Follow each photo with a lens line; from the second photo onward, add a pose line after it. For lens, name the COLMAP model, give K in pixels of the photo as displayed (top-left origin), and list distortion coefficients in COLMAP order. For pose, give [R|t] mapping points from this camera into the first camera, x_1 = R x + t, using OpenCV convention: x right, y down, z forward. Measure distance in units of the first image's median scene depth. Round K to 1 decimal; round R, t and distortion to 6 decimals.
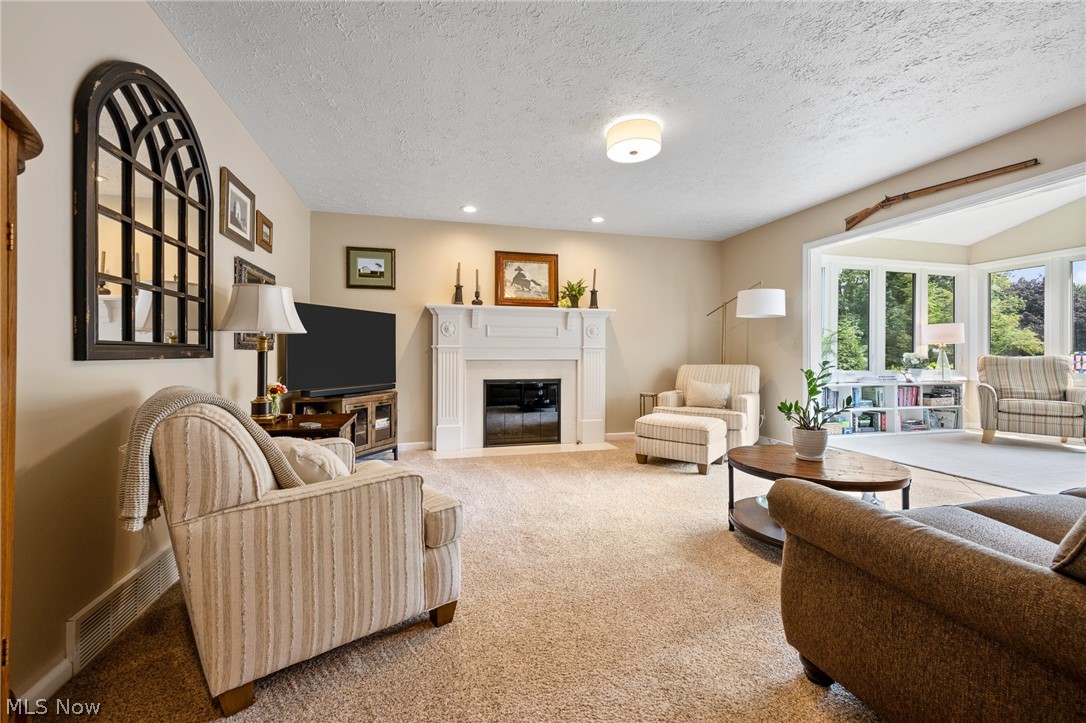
lens RADIAL K [[430.8, 0, 541.1], [0, 430.8, 359.1], [0, 0, 1]] dist [-0.000010, 0.000528]
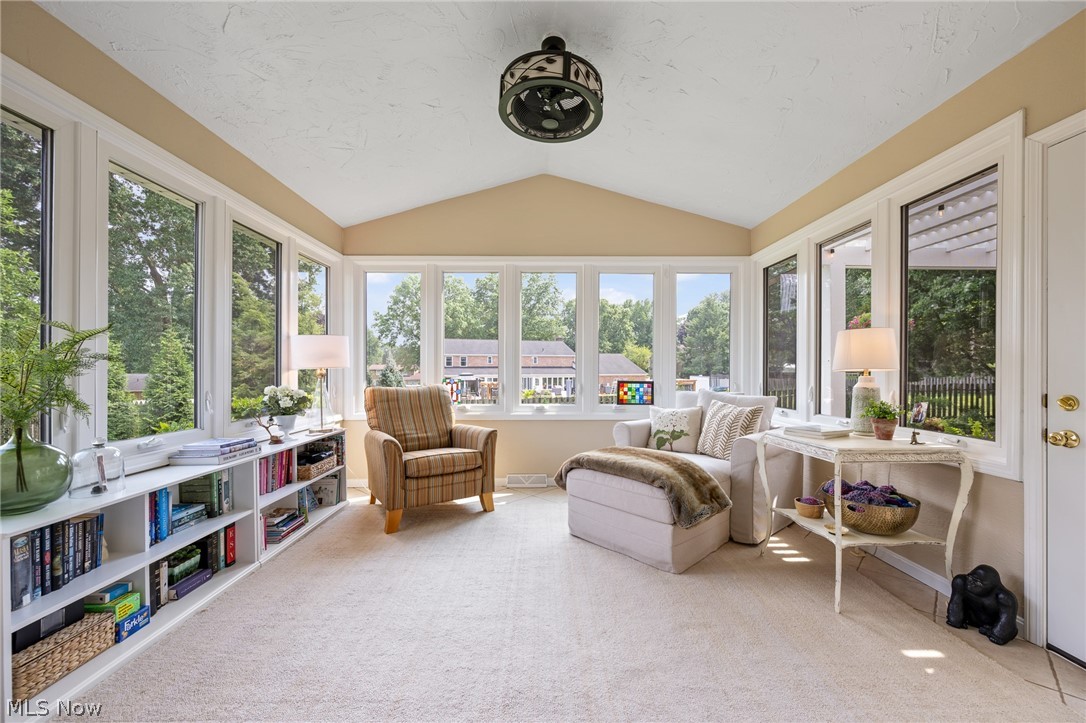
lens RADIAL K [[430.8, 0, 545.0], [0, 430.8, 368.4], [0, 0, 1]] dist [-0.000010, 0.000528]
pose [[0.243754, 0.001312, 0.969836, 0.427431], [0.010661, 0.999935, -0.004033, -0.030865], [-0.969779, 0.011323, 0.243724, 0.556019]]
